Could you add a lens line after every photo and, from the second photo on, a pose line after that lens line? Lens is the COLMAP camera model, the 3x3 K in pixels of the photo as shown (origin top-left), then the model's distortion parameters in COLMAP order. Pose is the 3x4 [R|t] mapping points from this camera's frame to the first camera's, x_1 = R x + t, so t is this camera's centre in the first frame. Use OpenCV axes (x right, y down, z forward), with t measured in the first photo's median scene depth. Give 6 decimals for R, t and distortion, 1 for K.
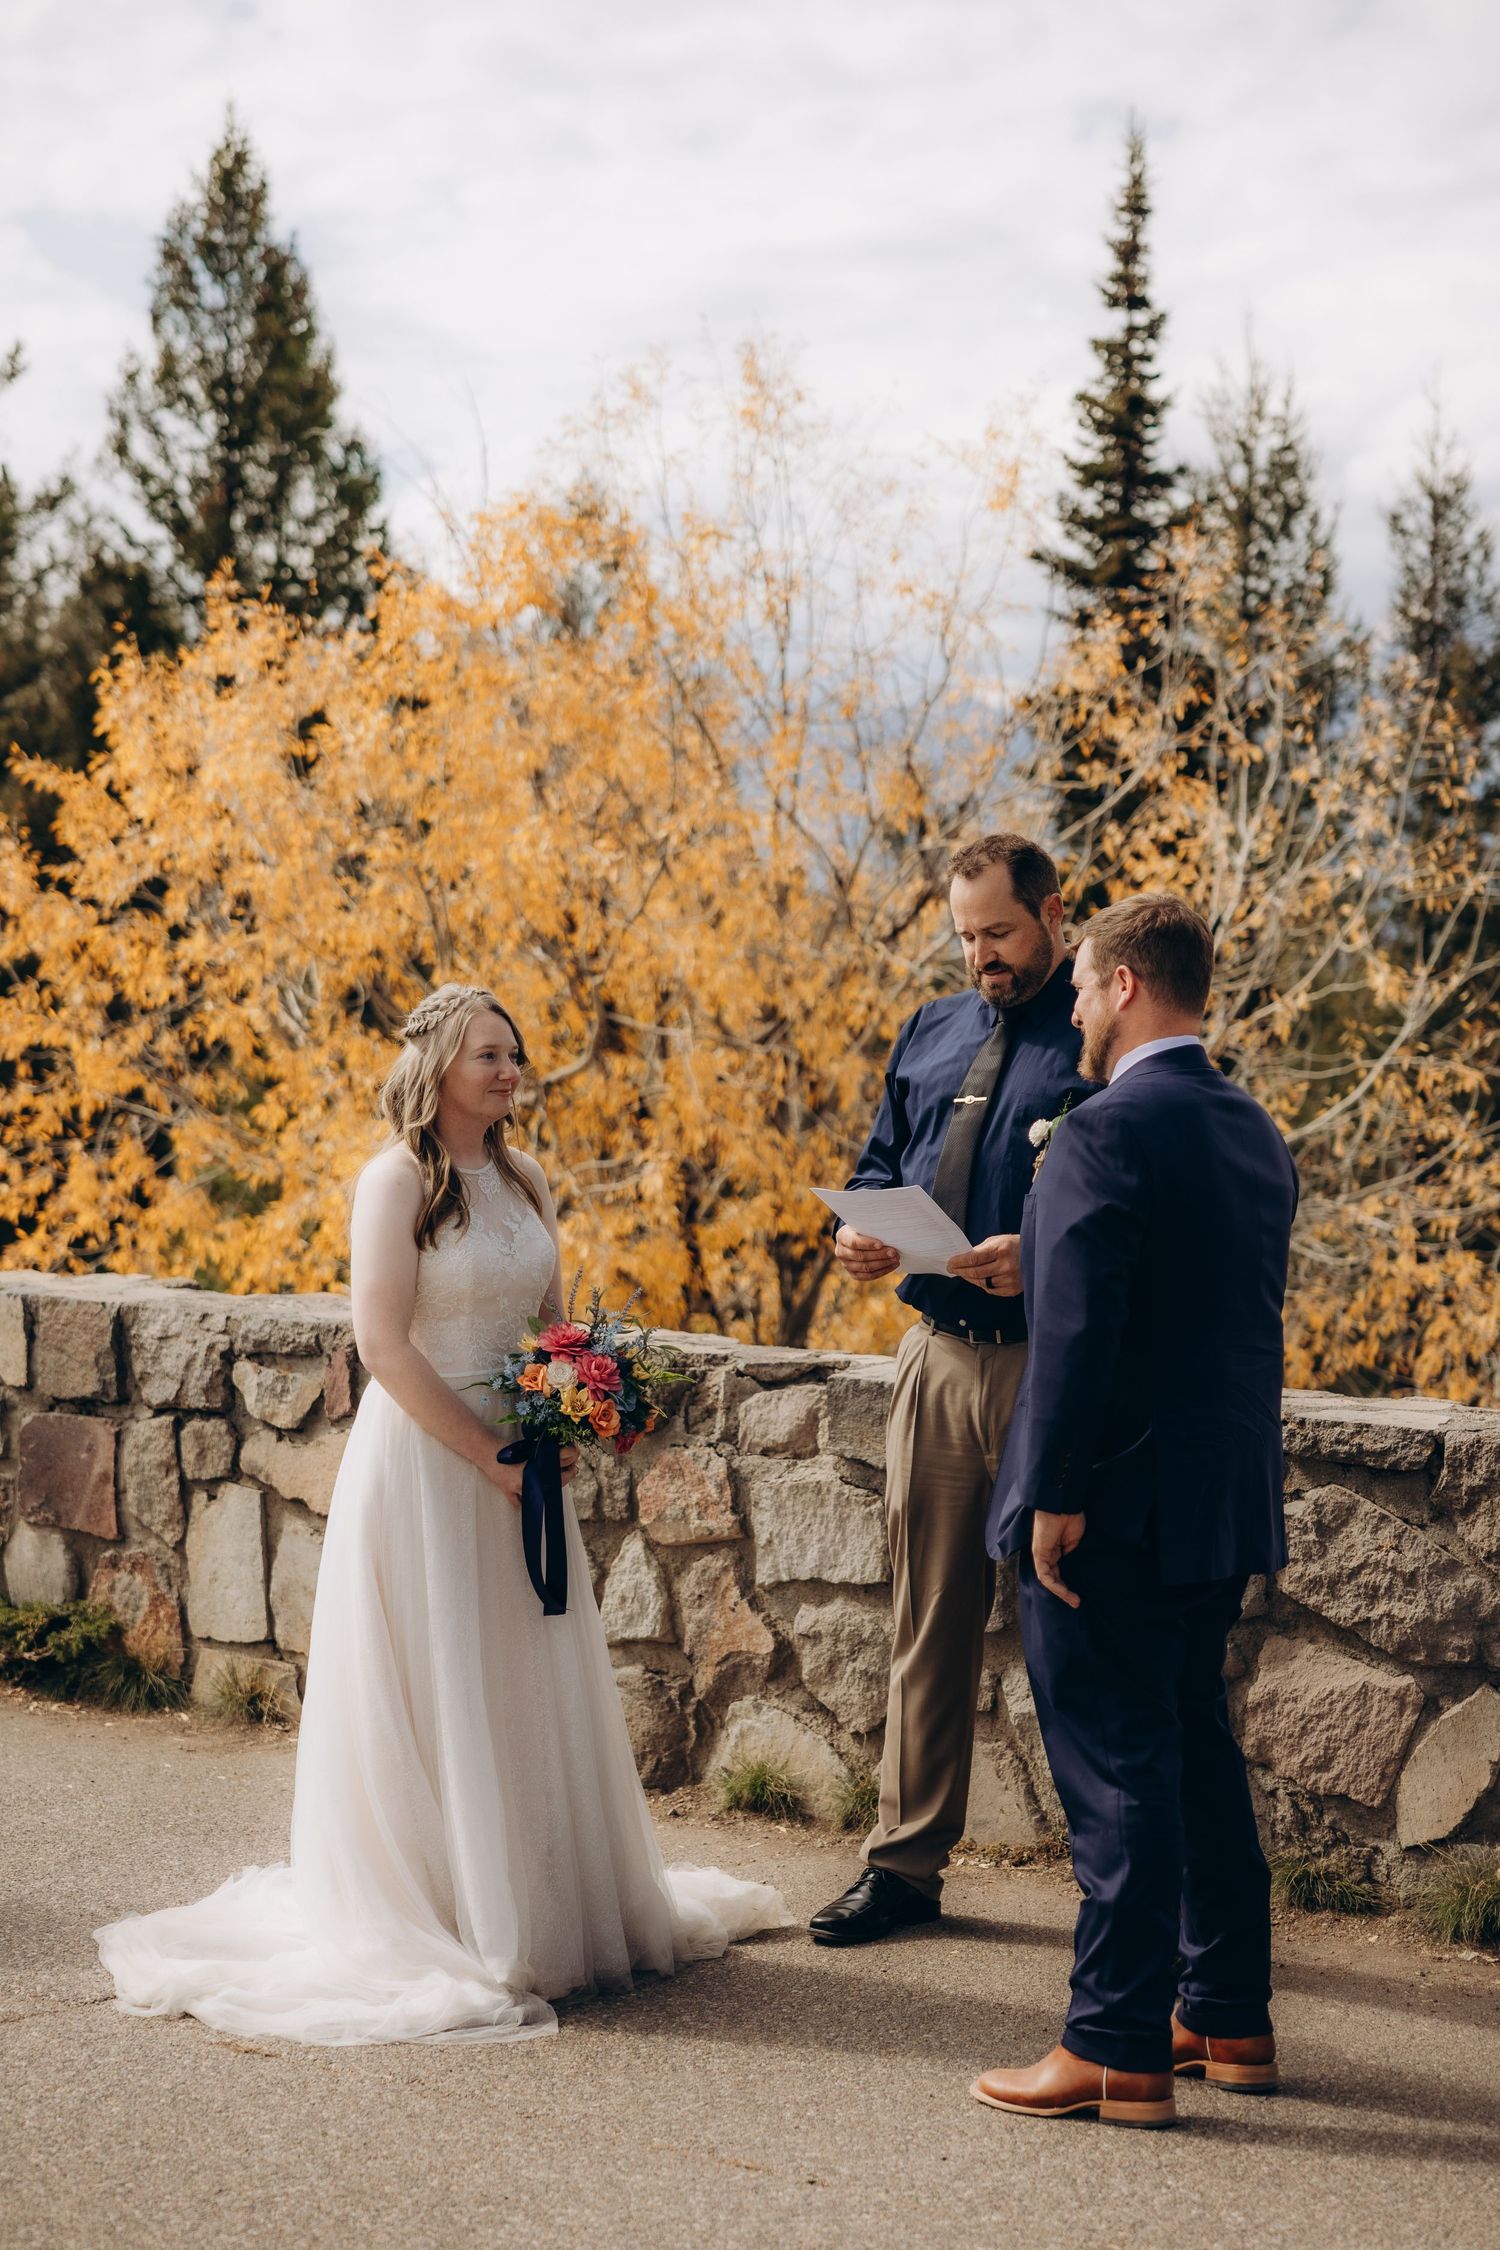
lens RADIAL K [[4480.1, 0, 728.8], [0, 4480.1, 1125.3], [0, 0, 1]] dist [0.040641, 0.000000]
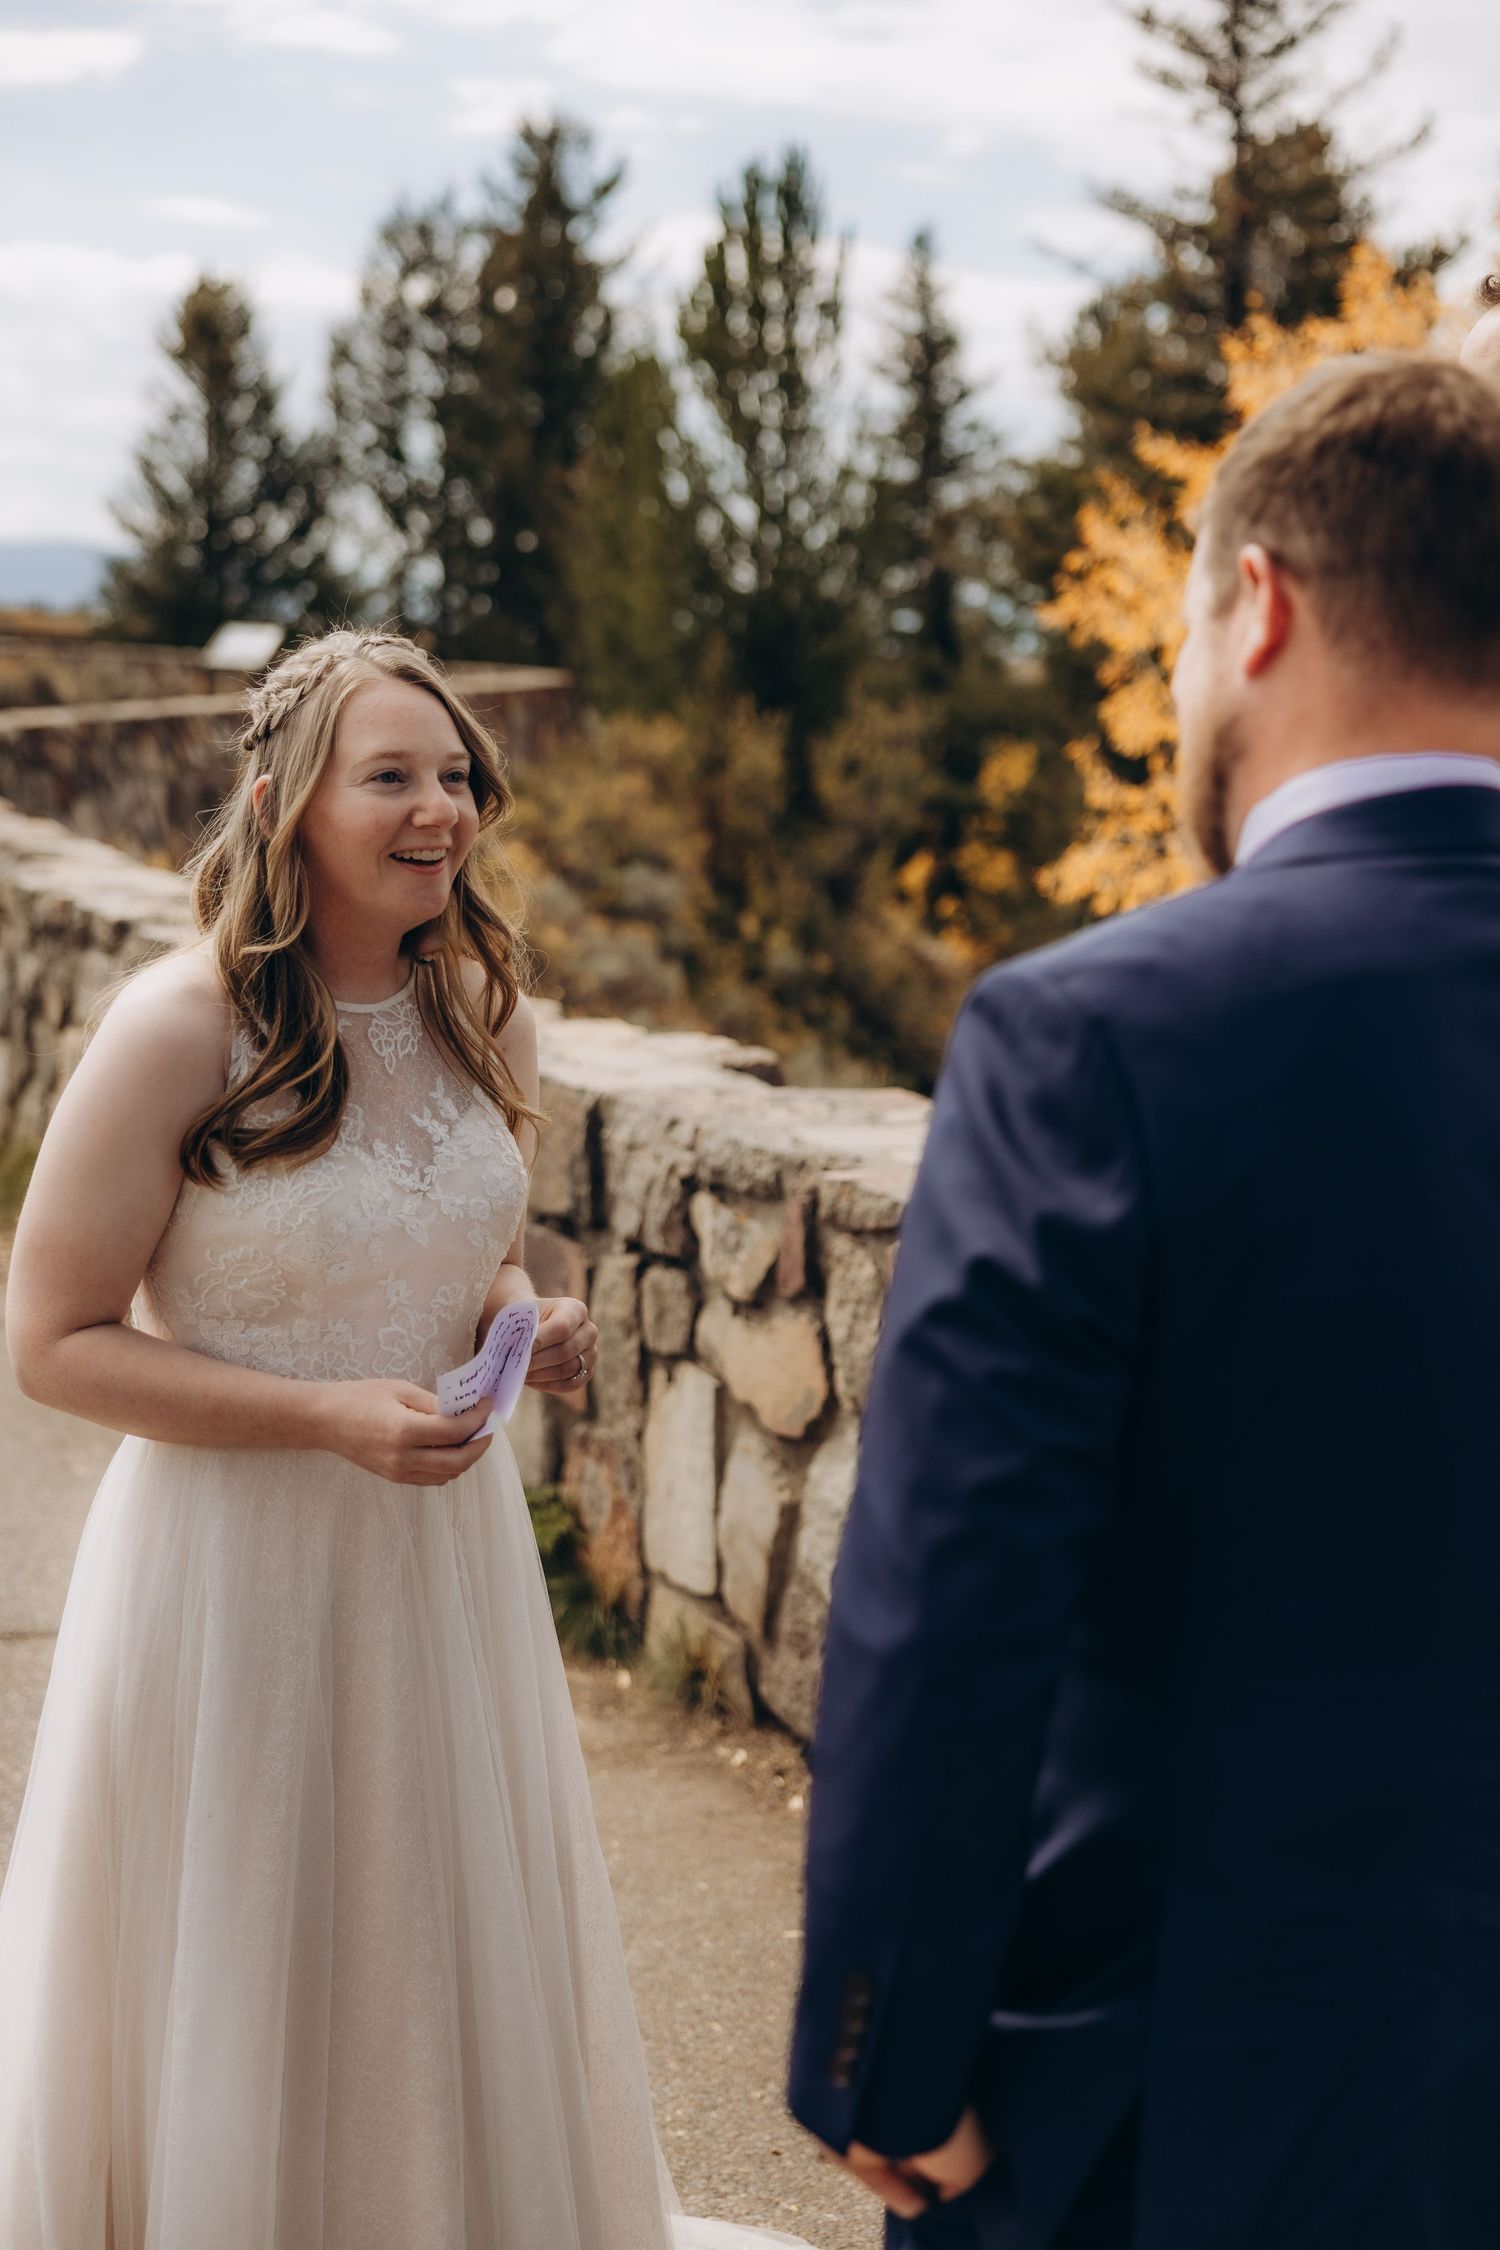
lens RADIAL K [[3328.0, 0, 748.7], [0, 3328.0, 1119.1], [0, 0, 1]] dist [0.005266, 0.000000]
pose [[0.925154, 0.061957, -0.374502, 0.090249], [-0.023731, 0.994100, 0.105836, -0.013611], [0.378850, -0.089028, 0.921166, 0.525628]]
